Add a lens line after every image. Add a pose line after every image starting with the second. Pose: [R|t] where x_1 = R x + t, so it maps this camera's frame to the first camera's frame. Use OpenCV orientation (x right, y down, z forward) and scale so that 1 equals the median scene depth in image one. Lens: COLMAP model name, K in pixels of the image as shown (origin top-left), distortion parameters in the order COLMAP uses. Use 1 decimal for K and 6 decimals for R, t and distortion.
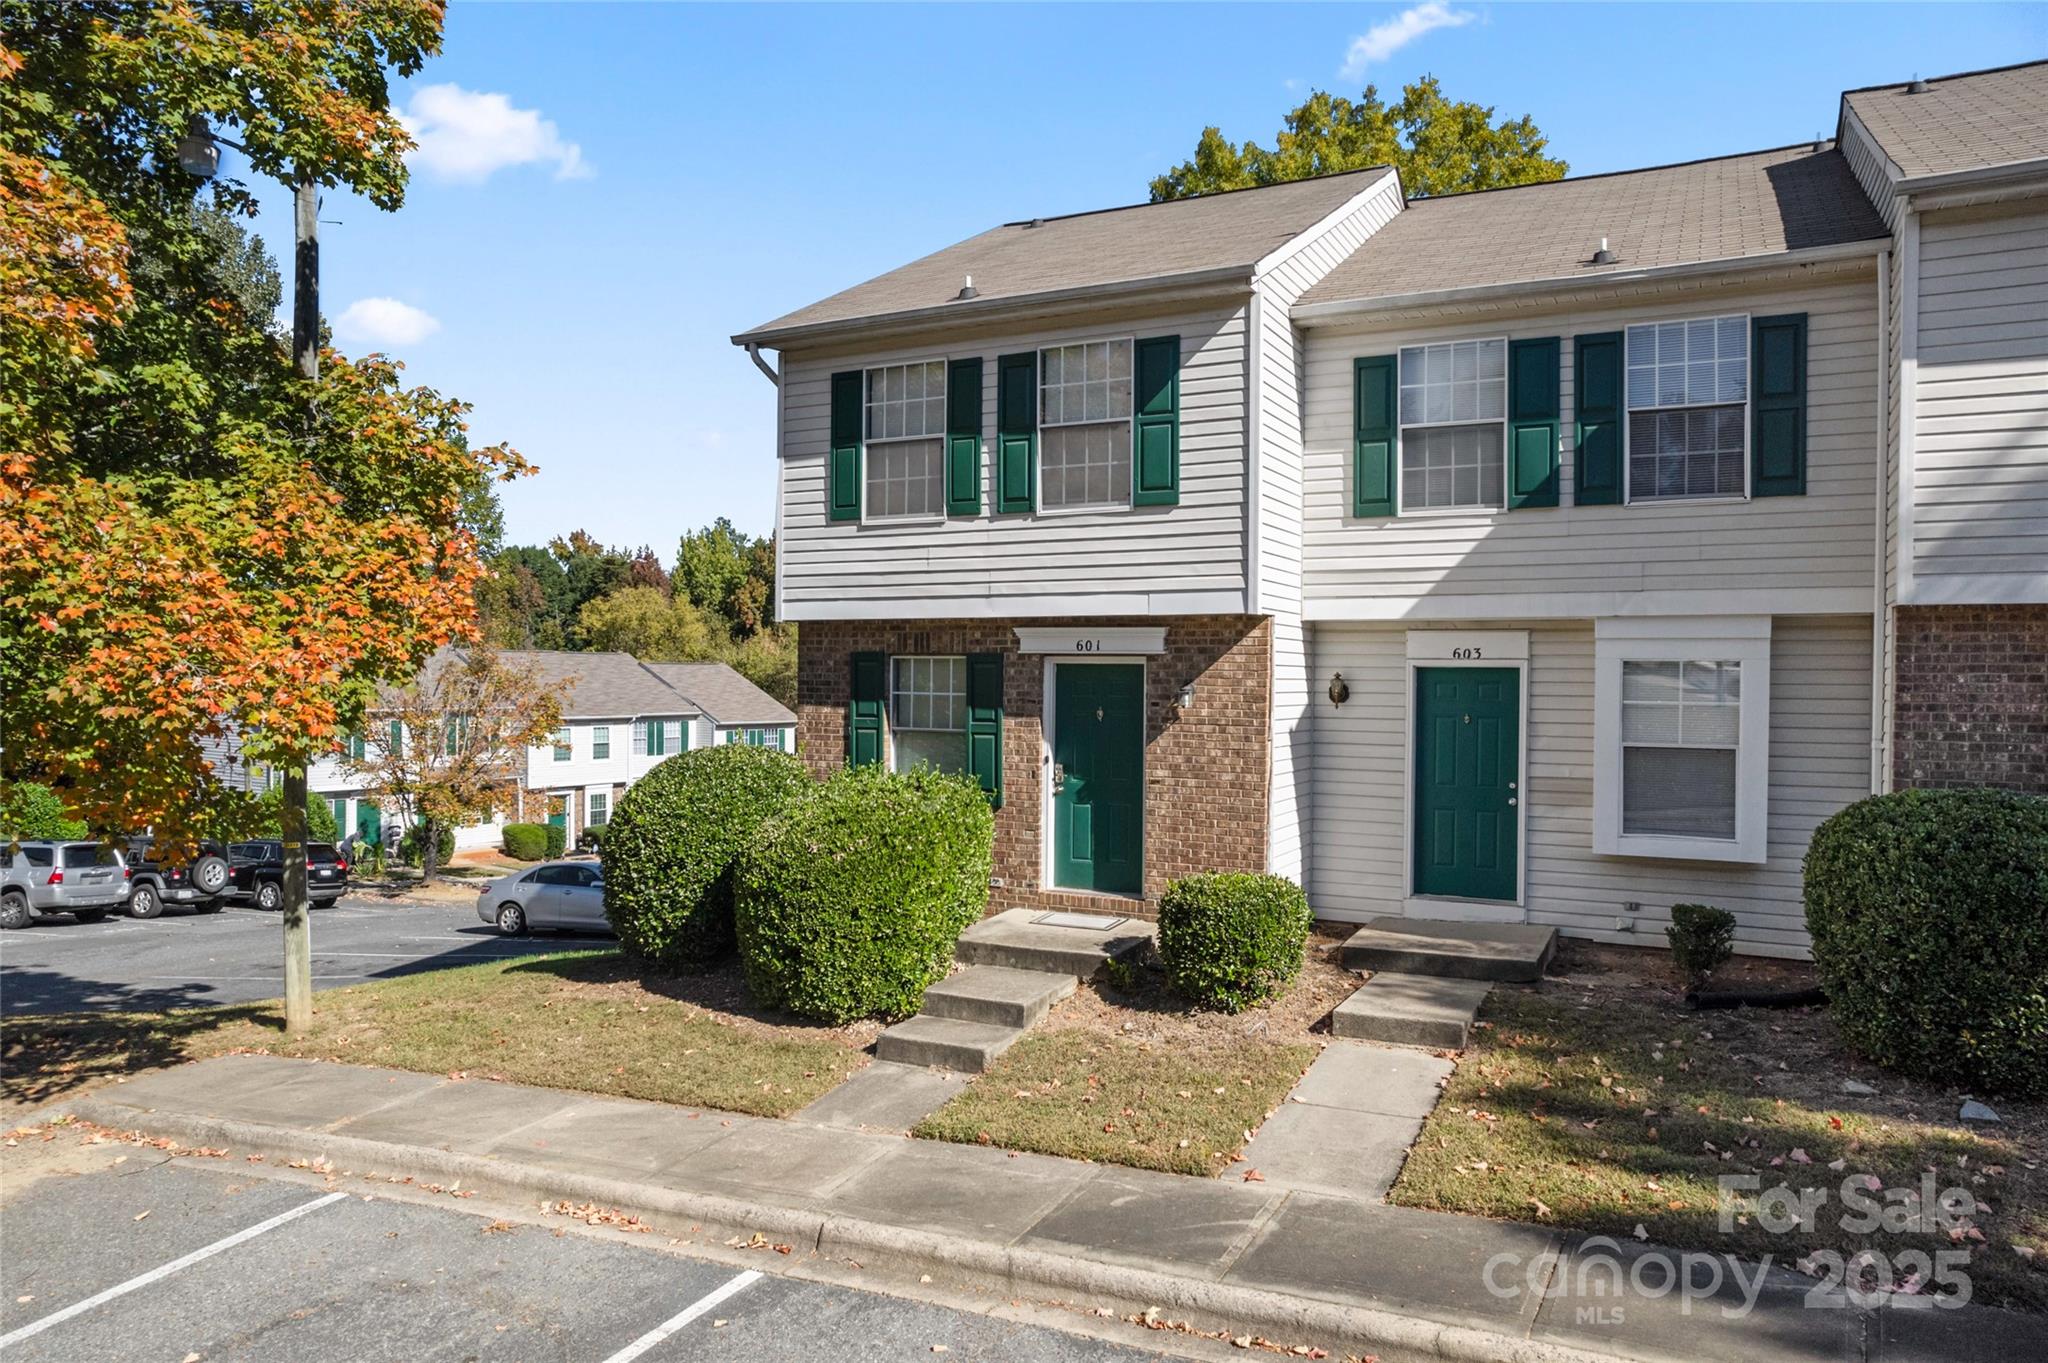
lens RADIAL K [[1354.8, 0, 1024.0], [0, 1354.8, 681.5], [0, 0, 1]] dist [-0.056847, 0.053283]
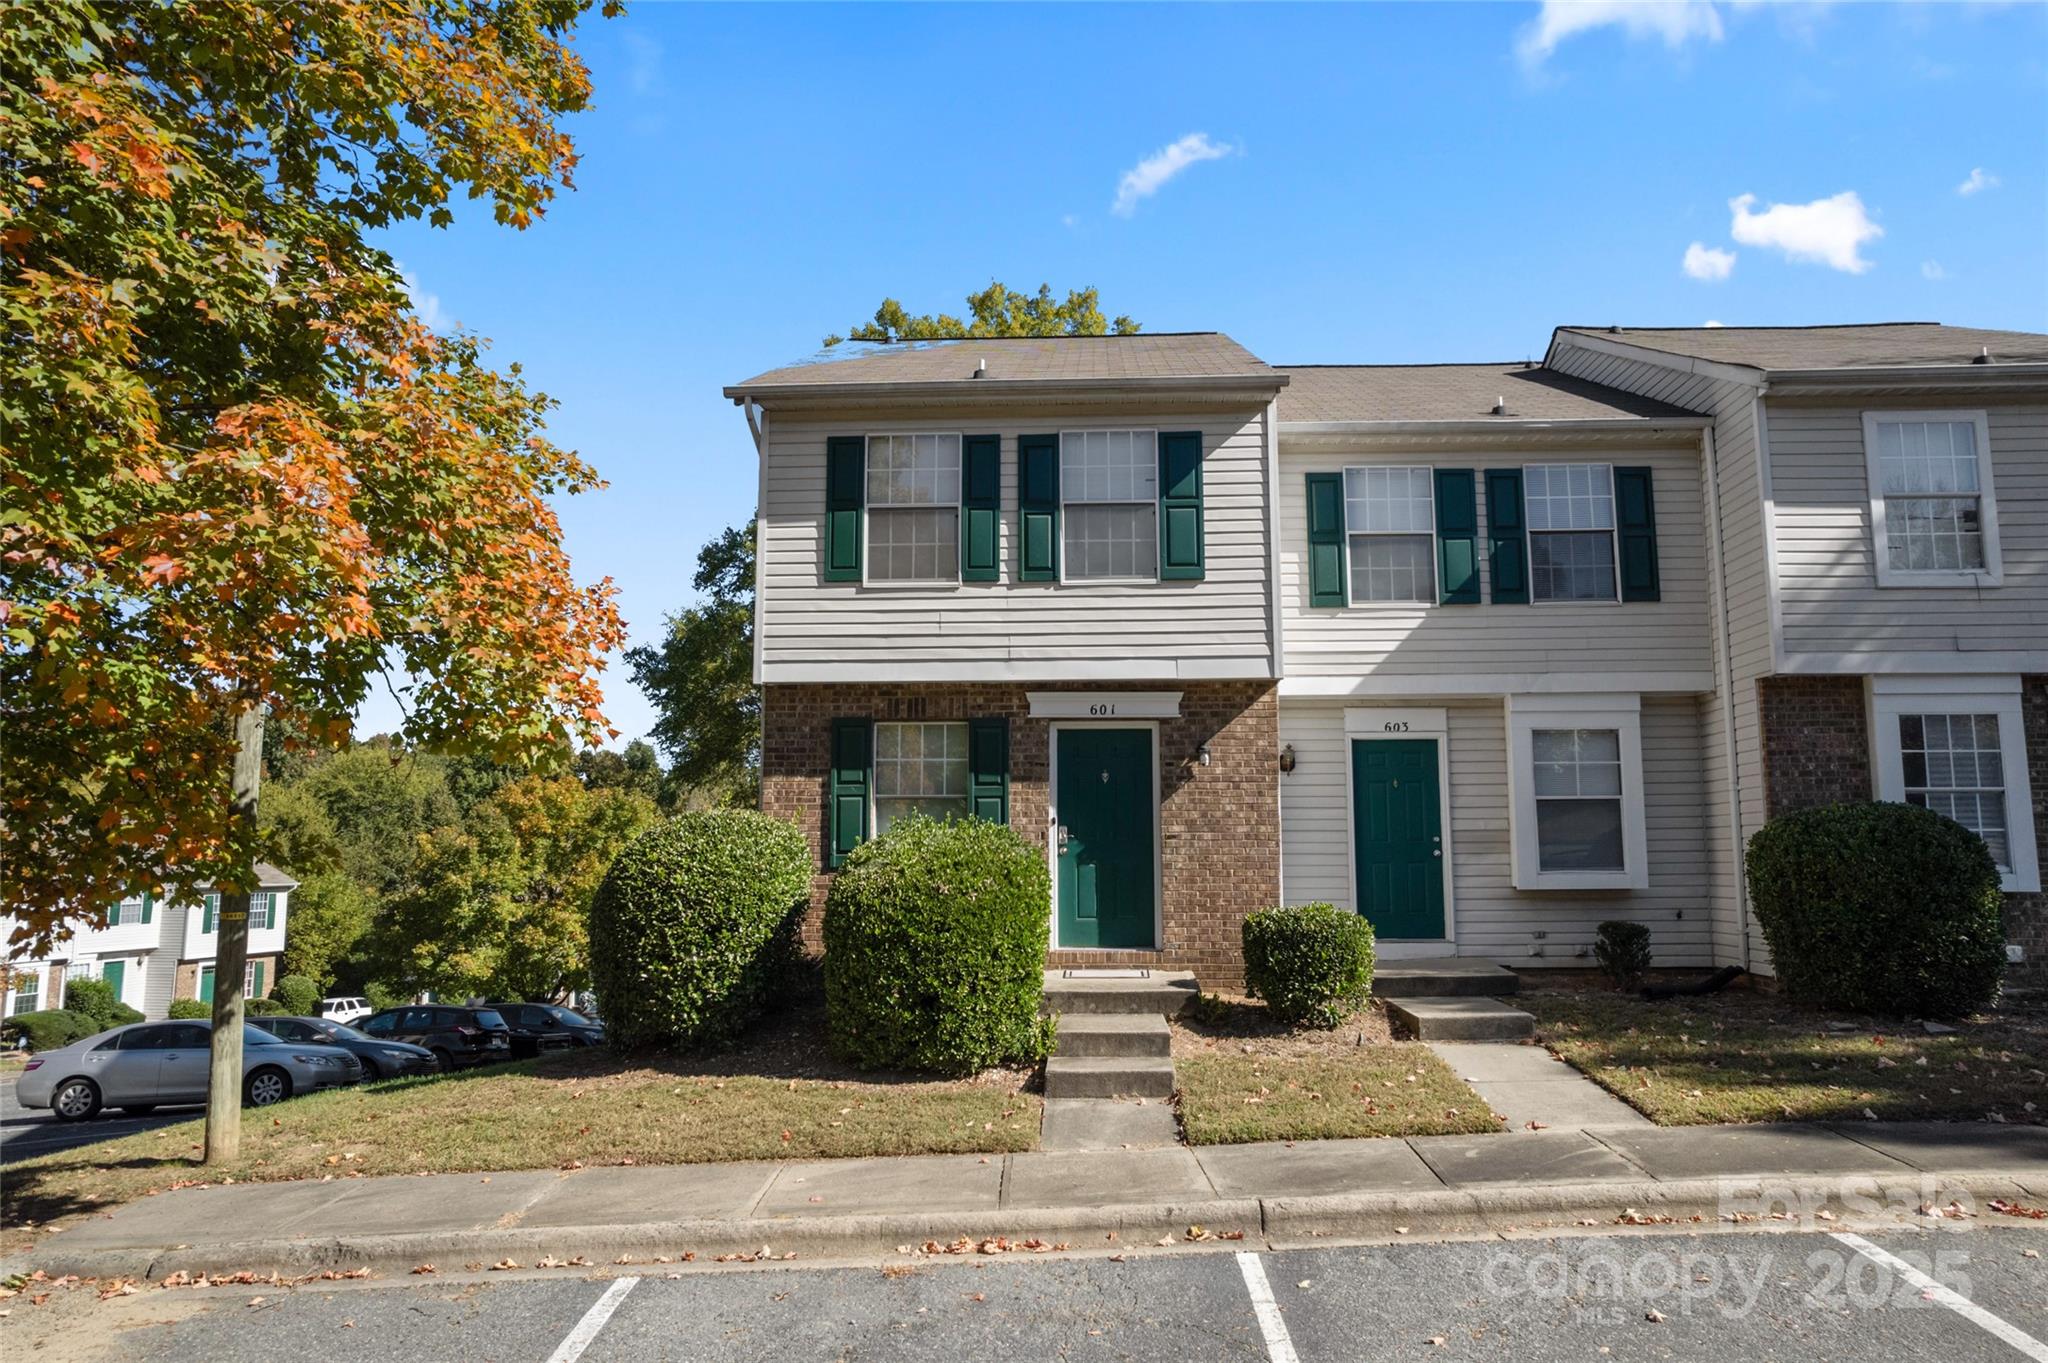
lens RADIAL K [[1322.4, 0, 1027.6], [0, 1322.4, 677.1], [0, 0, 1]] dist [-0.032232, 0.001485]
pose [[0.910229, 0.049300, 0.411159, -0.449703], [0.009405, 0.990171, -0.139549, 0.095598], [-0.413998, 0.130888, 0.900819, 0.094529]]
